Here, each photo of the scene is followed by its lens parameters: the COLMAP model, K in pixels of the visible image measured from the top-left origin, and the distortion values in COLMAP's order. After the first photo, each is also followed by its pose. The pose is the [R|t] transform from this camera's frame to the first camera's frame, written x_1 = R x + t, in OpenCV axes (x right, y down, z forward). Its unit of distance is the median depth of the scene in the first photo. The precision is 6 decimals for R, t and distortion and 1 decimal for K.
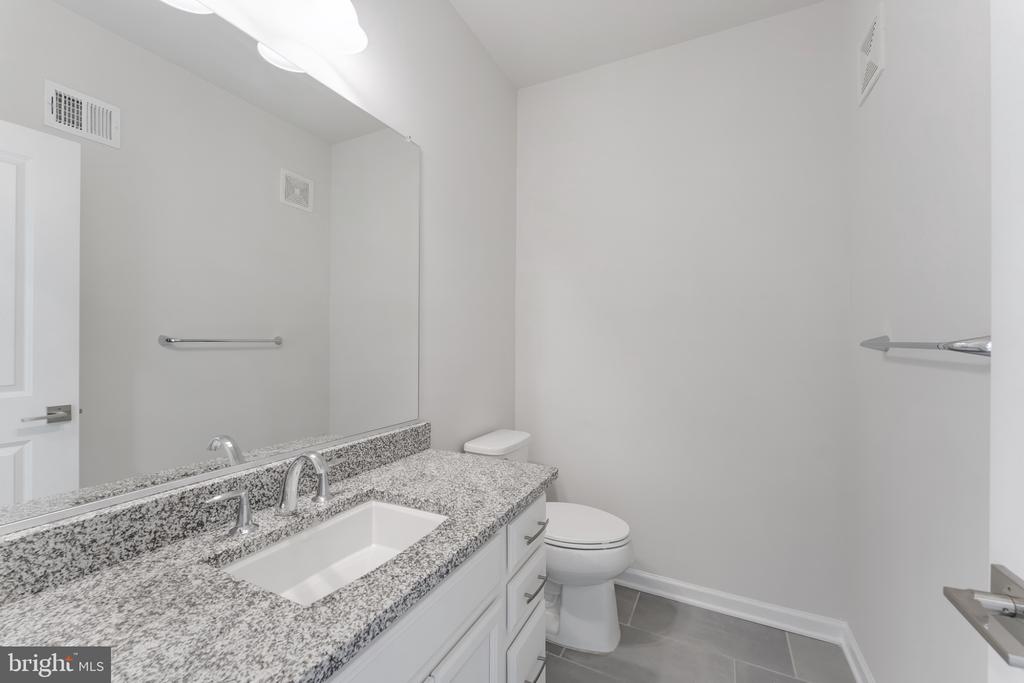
lens RADIAL K [[410.6, 0, 517.0], [0, 410.6, 339.5], [0, 0, 1]] dist [-0.000406, 0.000609]
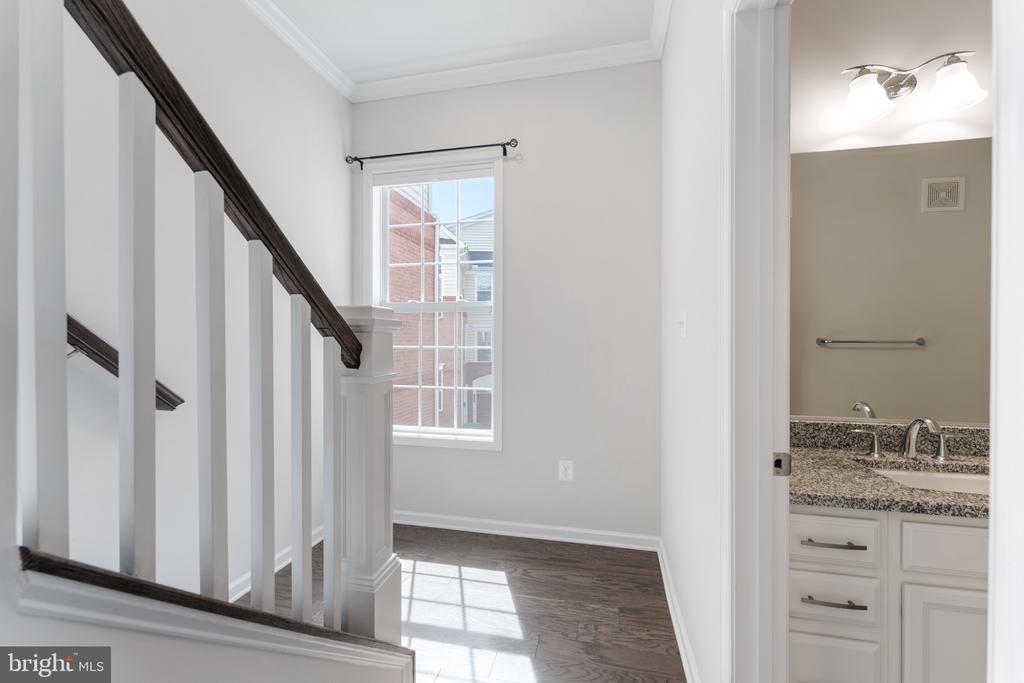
lens RADIAL K [[410.6, 0, 517.0], [0, 410.6, 339.5], [0, 0, 1]] dist [-0.000406, 0.000609]
pose [[0.237369, -0.004889, -0.971407, 0.537022], [0.000768, 0.999988, -0.004845, 0.004125], [0.971419, 0.000404, 0.237370, -0.709900]]
